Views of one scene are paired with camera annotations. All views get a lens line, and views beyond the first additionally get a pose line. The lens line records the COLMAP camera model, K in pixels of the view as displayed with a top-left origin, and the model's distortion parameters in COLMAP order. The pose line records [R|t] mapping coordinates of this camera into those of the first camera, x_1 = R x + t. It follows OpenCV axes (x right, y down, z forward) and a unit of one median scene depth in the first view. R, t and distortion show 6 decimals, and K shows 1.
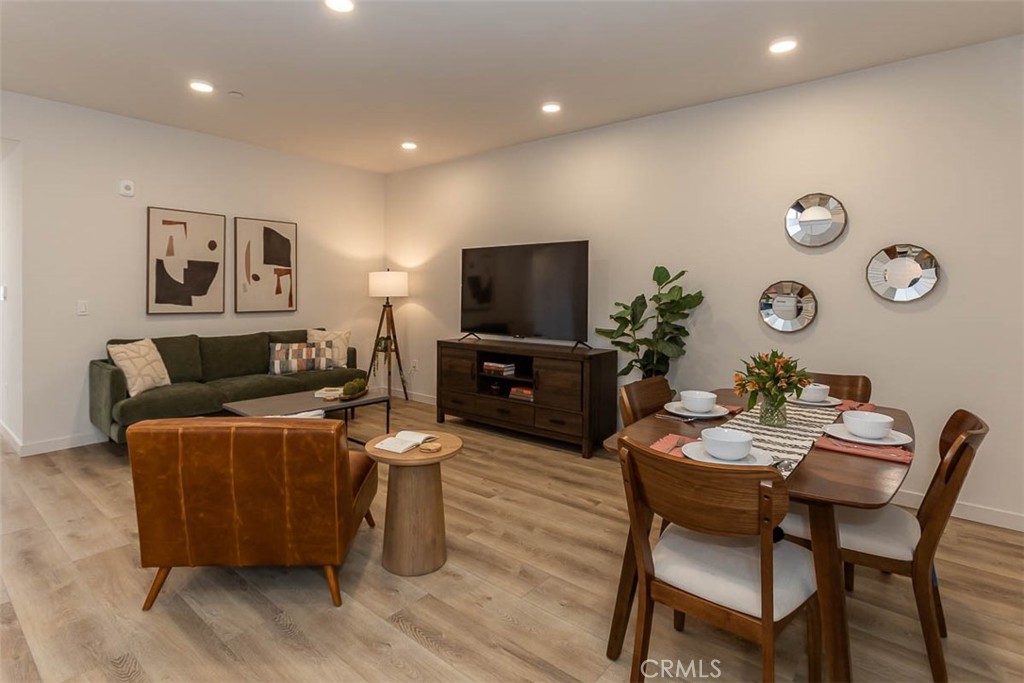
lens RADIAL K [[494.7, 0, 514.0], [0, 494.7, 295.7], [0, 0, 1]] dist [-0.002549, -0.000385]
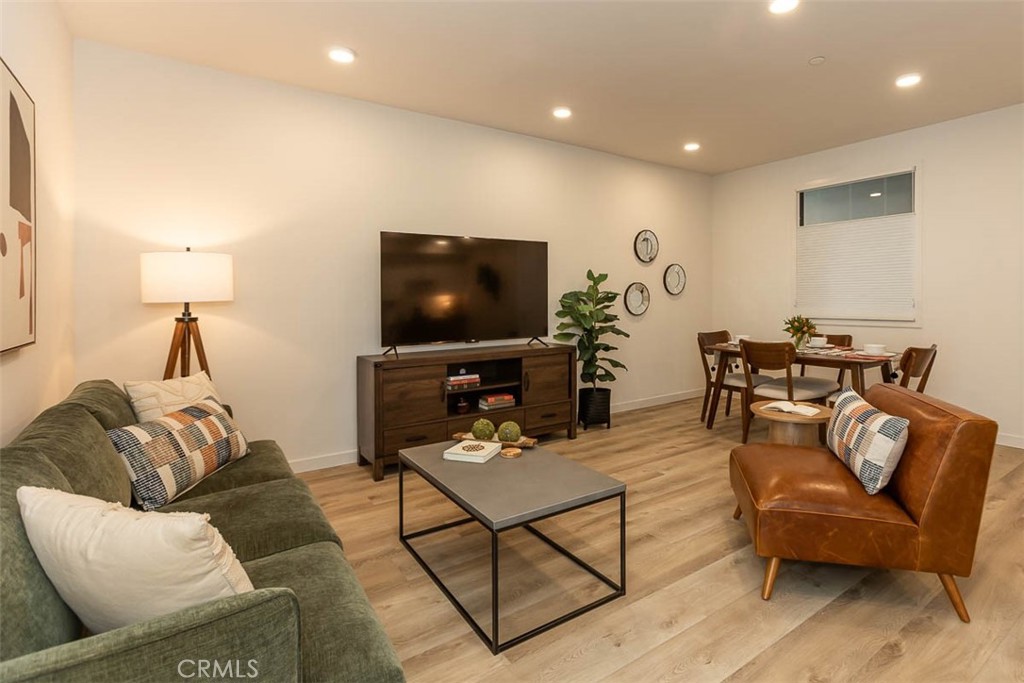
lens RADIAL K [[509.6, 0, 512.4], [0, 509.6, 301.8], [0, 0, 1]] dist [-0.004050, -0.000674]
pose [[0.302117, -0.023091, 0.952991, -0.936101], [0.012722, 0.999715, 0.020191, -0.005903], [-0.953186, 0.006024, 0.302325, 0.736887]]
